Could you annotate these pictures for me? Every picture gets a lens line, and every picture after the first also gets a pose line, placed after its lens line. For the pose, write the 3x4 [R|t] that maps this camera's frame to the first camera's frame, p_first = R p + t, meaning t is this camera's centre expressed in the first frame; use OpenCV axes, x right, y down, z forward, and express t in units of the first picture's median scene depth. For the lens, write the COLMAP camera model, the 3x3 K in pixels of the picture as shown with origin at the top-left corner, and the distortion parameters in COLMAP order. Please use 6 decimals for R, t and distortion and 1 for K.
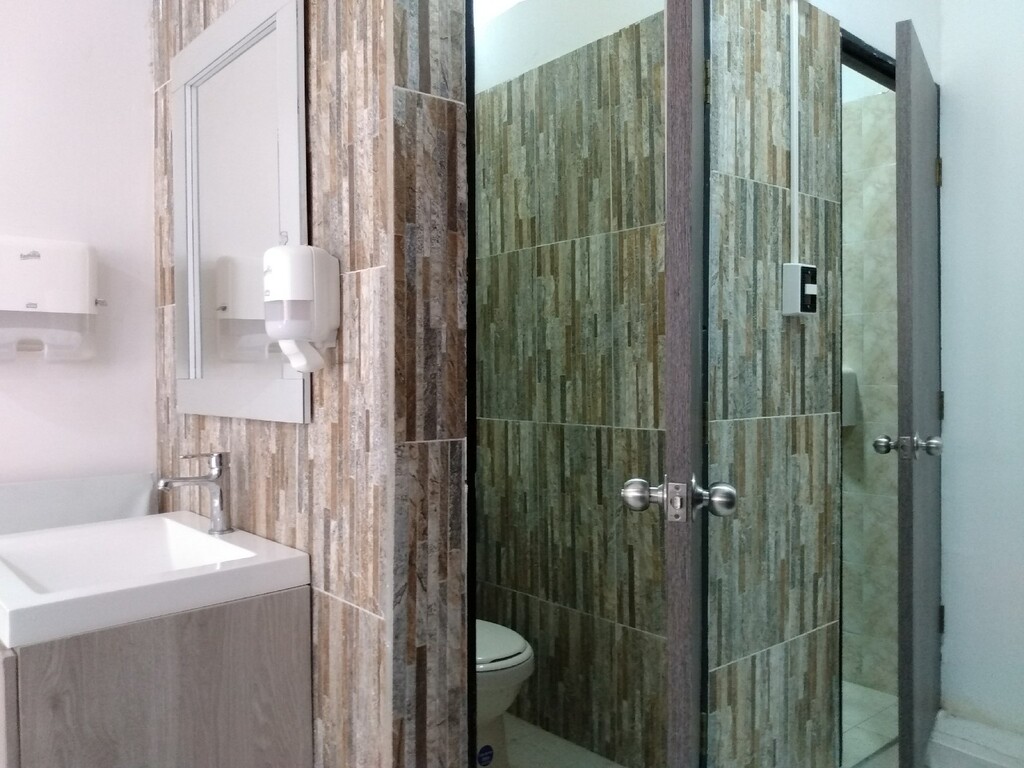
lens RADIAL K [[805.5, 0, 510.9], [0, 805.5, 381.8], [0, 0, 1]] dist [0.022627, -0.082227]
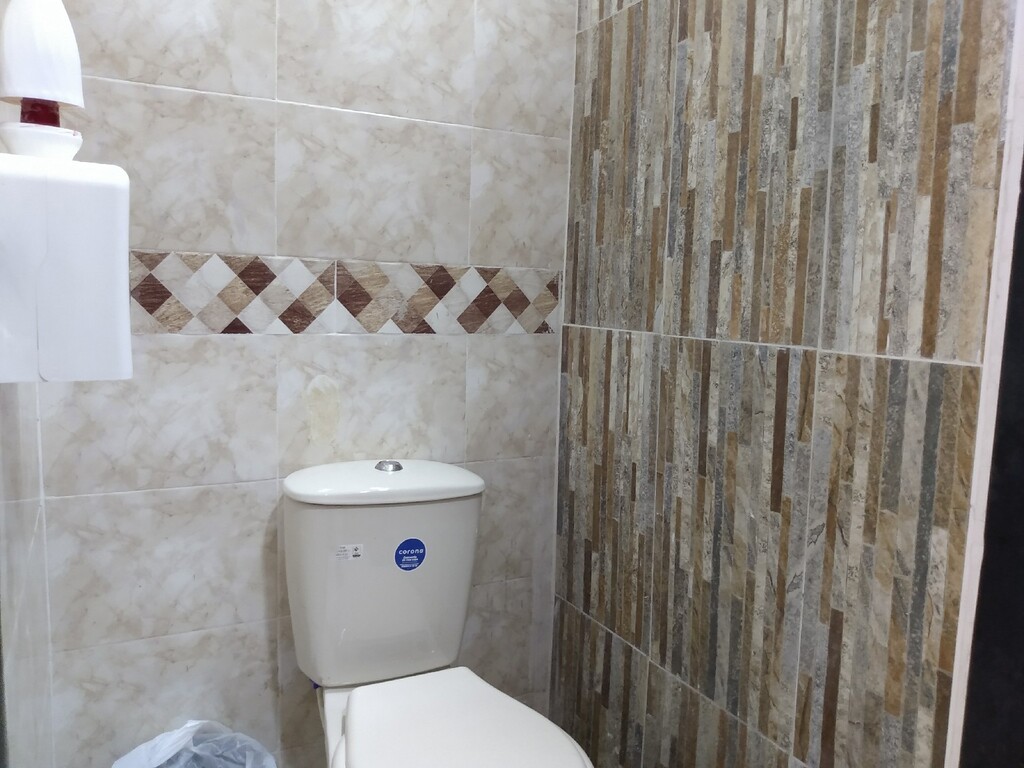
lens RADIAL K [[805.5, 0, 507.6], [0, 805.5, 381.8], [0, 0, 1]] dist [0.022627, -0.082227]
pose [[0.970364, 0.061897, -0.233585, 0.057341], [-0.038732, 0.993980, 0.102491, 0.030232], [0.238523, -0.090406, 0.966920, 0.457724]]
